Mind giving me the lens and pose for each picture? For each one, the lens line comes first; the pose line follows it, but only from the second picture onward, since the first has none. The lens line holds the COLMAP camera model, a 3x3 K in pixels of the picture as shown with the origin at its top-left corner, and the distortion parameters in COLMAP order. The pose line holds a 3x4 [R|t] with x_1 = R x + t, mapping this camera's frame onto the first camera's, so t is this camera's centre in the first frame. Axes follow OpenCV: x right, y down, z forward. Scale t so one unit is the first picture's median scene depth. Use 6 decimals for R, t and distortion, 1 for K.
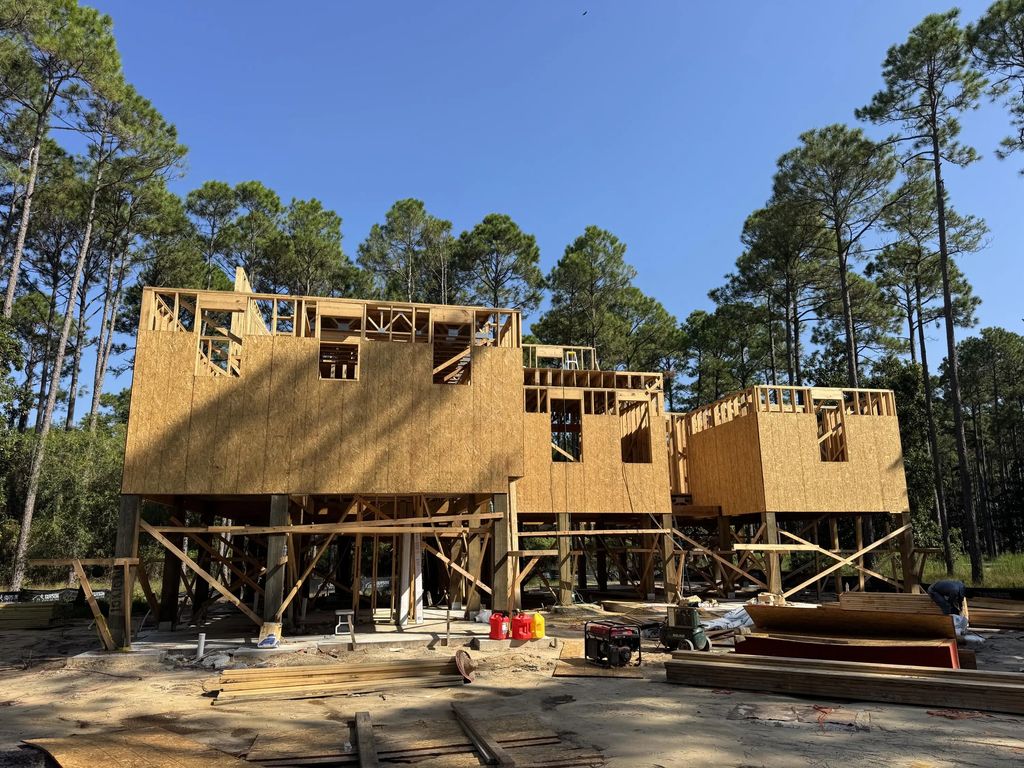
lens RADIAL K [[705.2, 0, 512.0], [0, 705.2, 384.0], [0, 0, 1]] dist [0.095018, -0.137996]
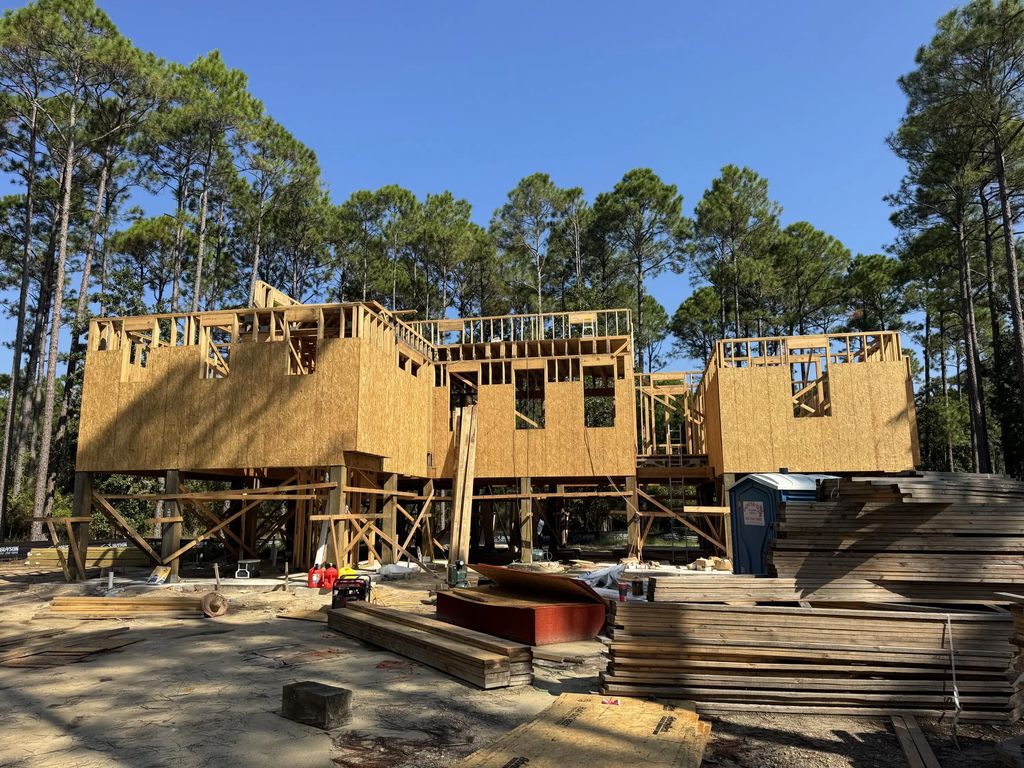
lens RADIAL K [[705.2, 0, 512.0], [0, 705.2, 384.0], [0, 0, 1]] dist [0.095018, -0.137996]
pose [[0.922717, -0.060943, -0.380630, 0.446901], [0.083124, 0.995650, 0.042093, -0.002880], [0.376409, -0.070480, 0.923769, 0.023772]]
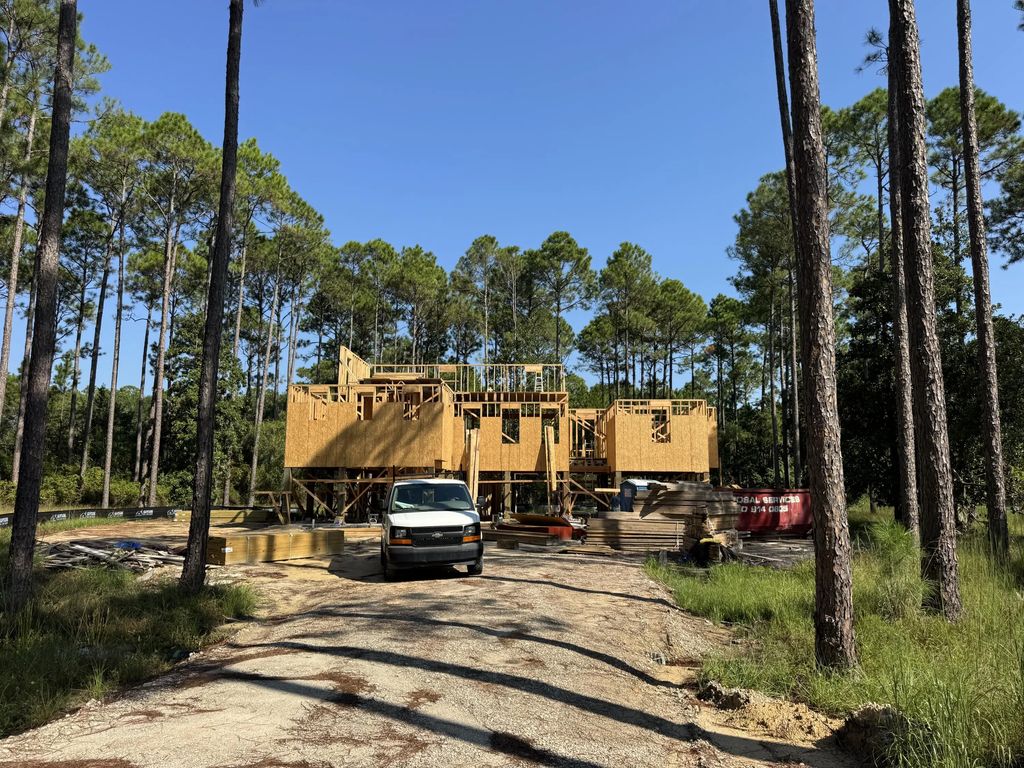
lens RADIAL K [[705.2, 0, 512.0], [0, 705.2, 384.0], [0, 0, 1]] dist [0.095018, -0.137996]
pose [[0.970365, -0.016878, -0.241053, 0.516583], [0.038078, 0.995775, 0.083559, -0.193487], [0.238624, -0.090262, 0.966908, -0.747858]]
